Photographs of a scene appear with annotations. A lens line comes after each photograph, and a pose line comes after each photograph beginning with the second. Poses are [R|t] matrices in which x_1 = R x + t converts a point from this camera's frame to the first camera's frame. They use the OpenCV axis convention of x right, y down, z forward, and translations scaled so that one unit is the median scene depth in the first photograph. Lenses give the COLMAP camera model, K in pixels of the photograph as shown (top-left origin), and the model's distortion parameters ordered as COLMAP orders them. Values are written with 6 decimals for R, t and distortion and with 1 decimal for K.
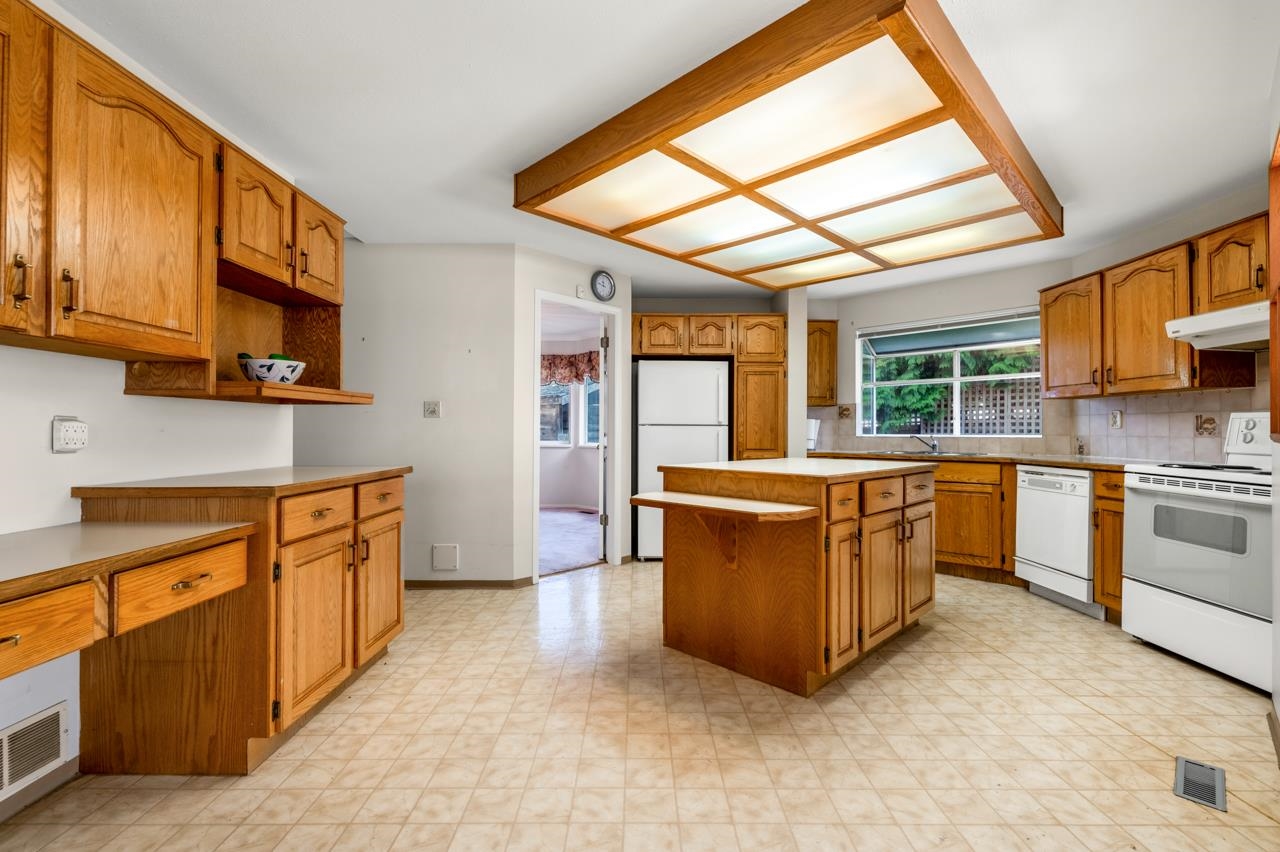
lens RADIAL K [[565.2, 0, 631.9], [0, 565.2, 419.2], [0, 0, 1]] dist [0.001274, 0.000267]
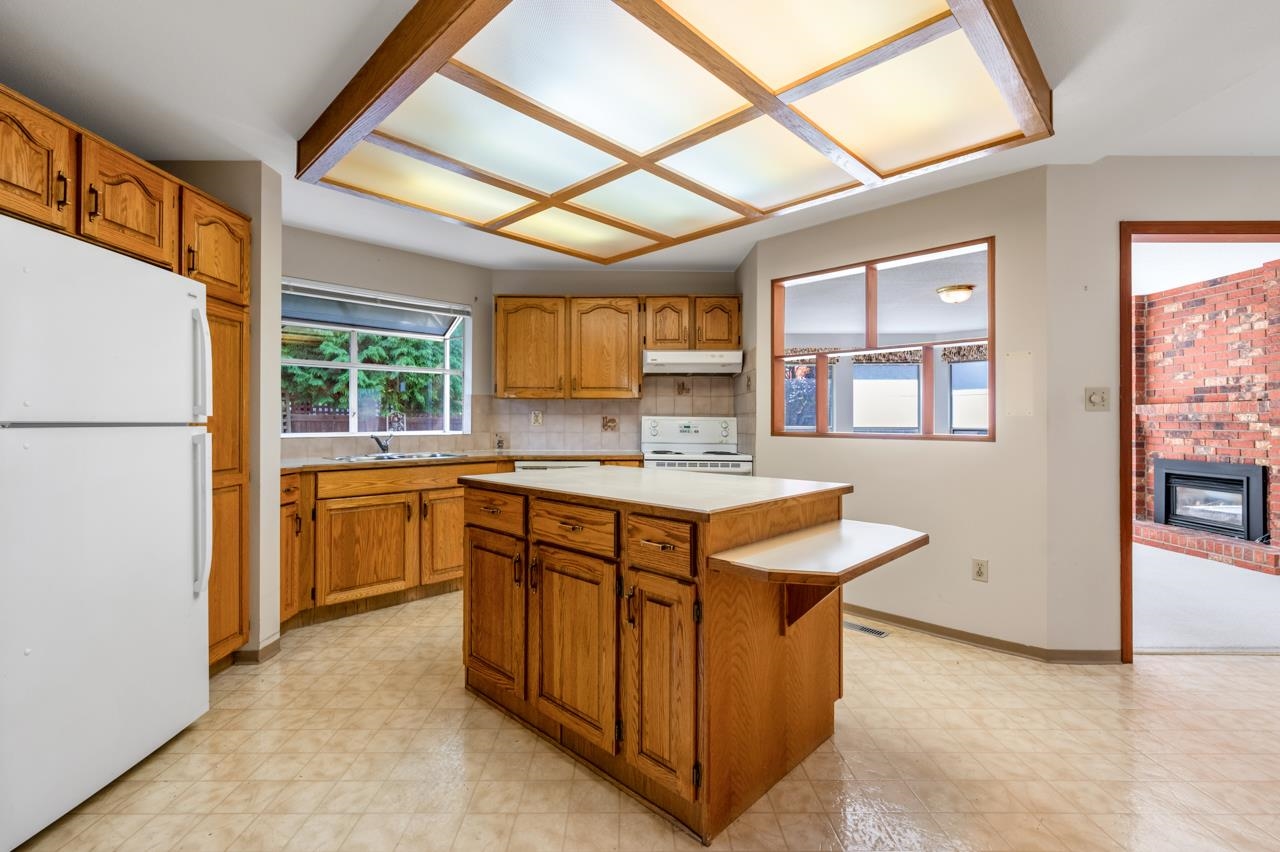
lens RADIAL K [[565.2, 0, 631.9], [0, 565.2, 419.2], [0, 0, 1]] dist [0.001274, 0.000267]
pose [[-0.013460, 0.000671, 0.999909, -0.386044], [-0.023184, 0.999731, -0.000983, -0.000959], [-0.999641, -0.023195, -0.013440, 0.875089]]
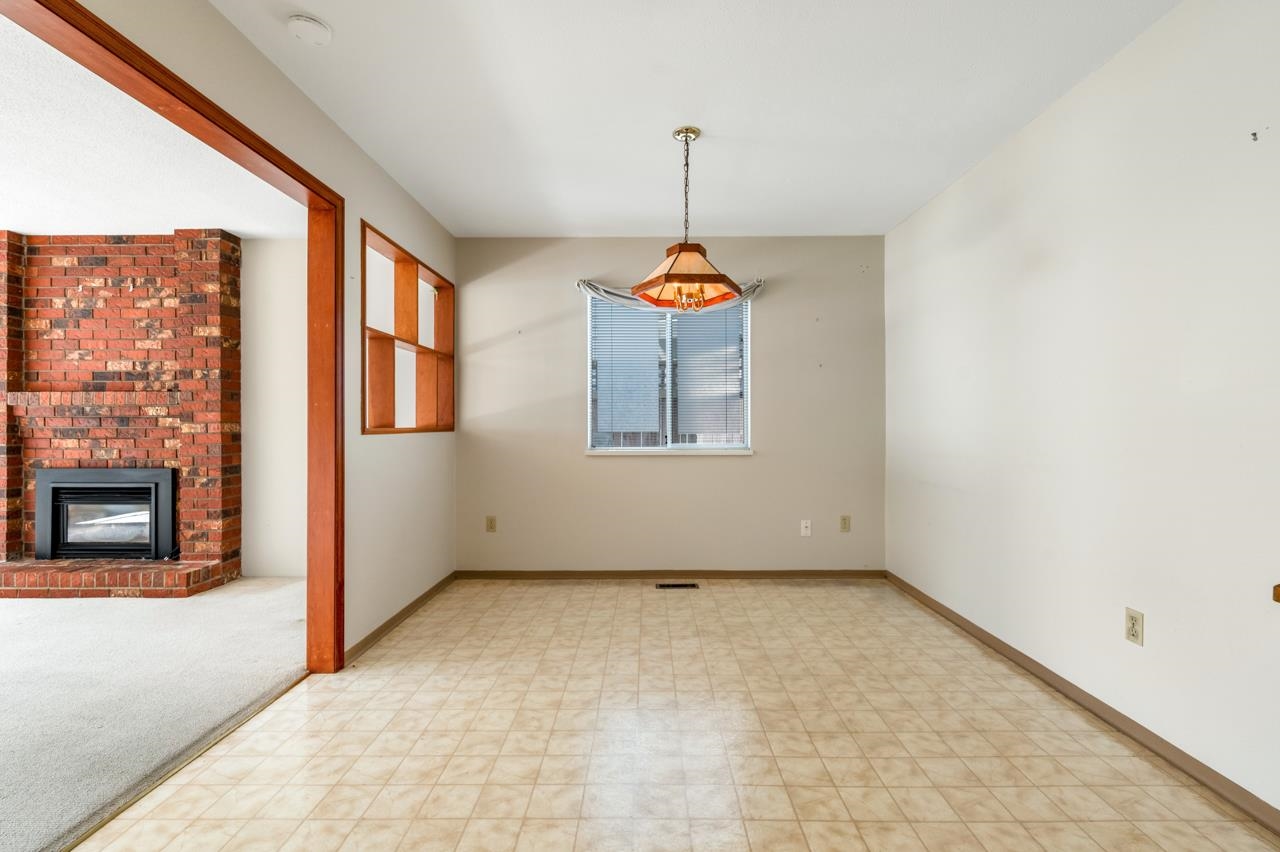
lens RADIAL K [[564.0, 0, 640.5], [0, 564.0, 422.0], [0, 0, 1]] dist [-0.001543, 0.000498]
pose [[-0.999997, -0.001996, -0.001543, -0.012466], [-0.001954, 0.999634, -0.026985, 0.008981], [0.001596, -0.026981, -0.999635, 0.505748]]
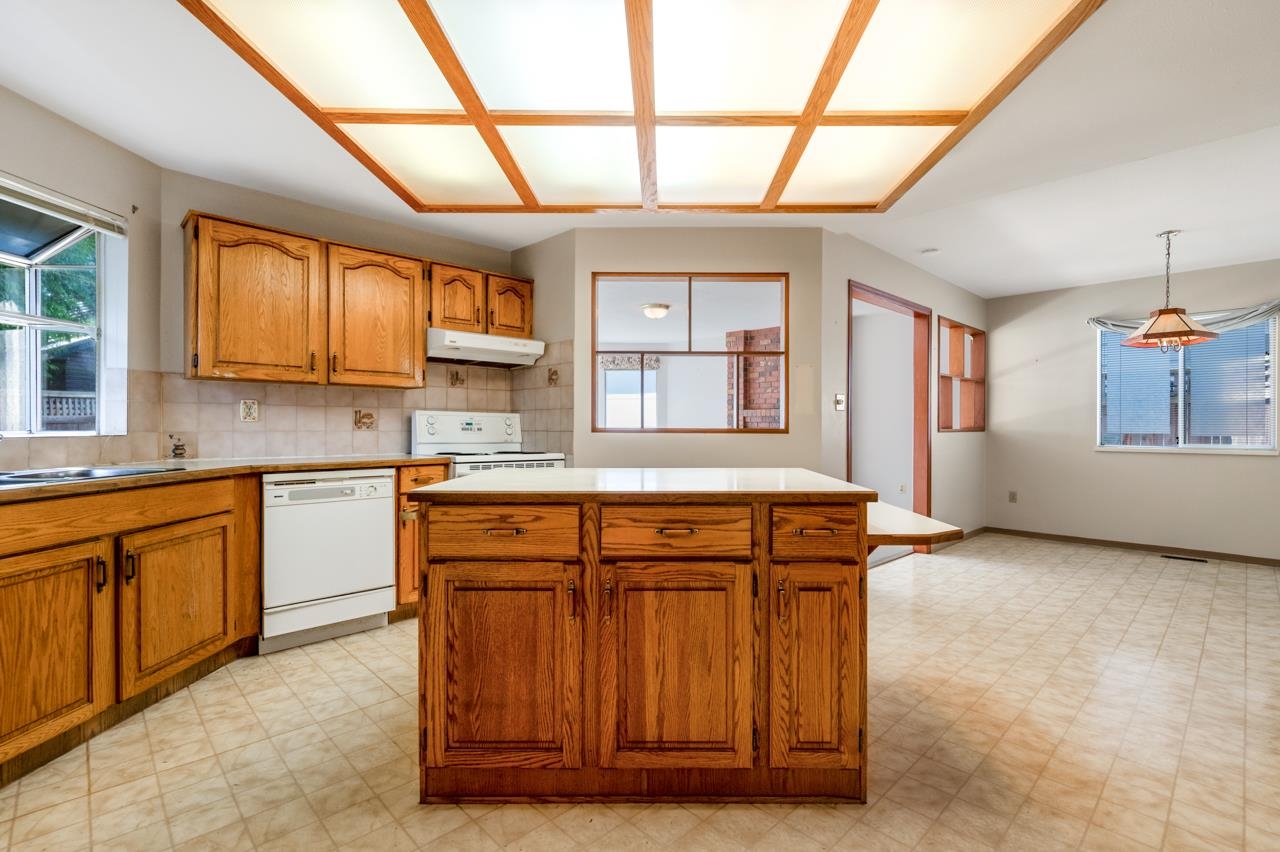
lens RADIAL K [[581.7, 0, 664.4], [0, 581.7, 427.6], [0, 0, 1]] dist [0.000273, 0.000397]
pose [[-0.714053, -0.007465, 0.700052, -0.168449], [-0.020059, 0.999751, -0.009799, 0.022771], [-0.699804, -0.021039, -0.714025, 1.269116]]
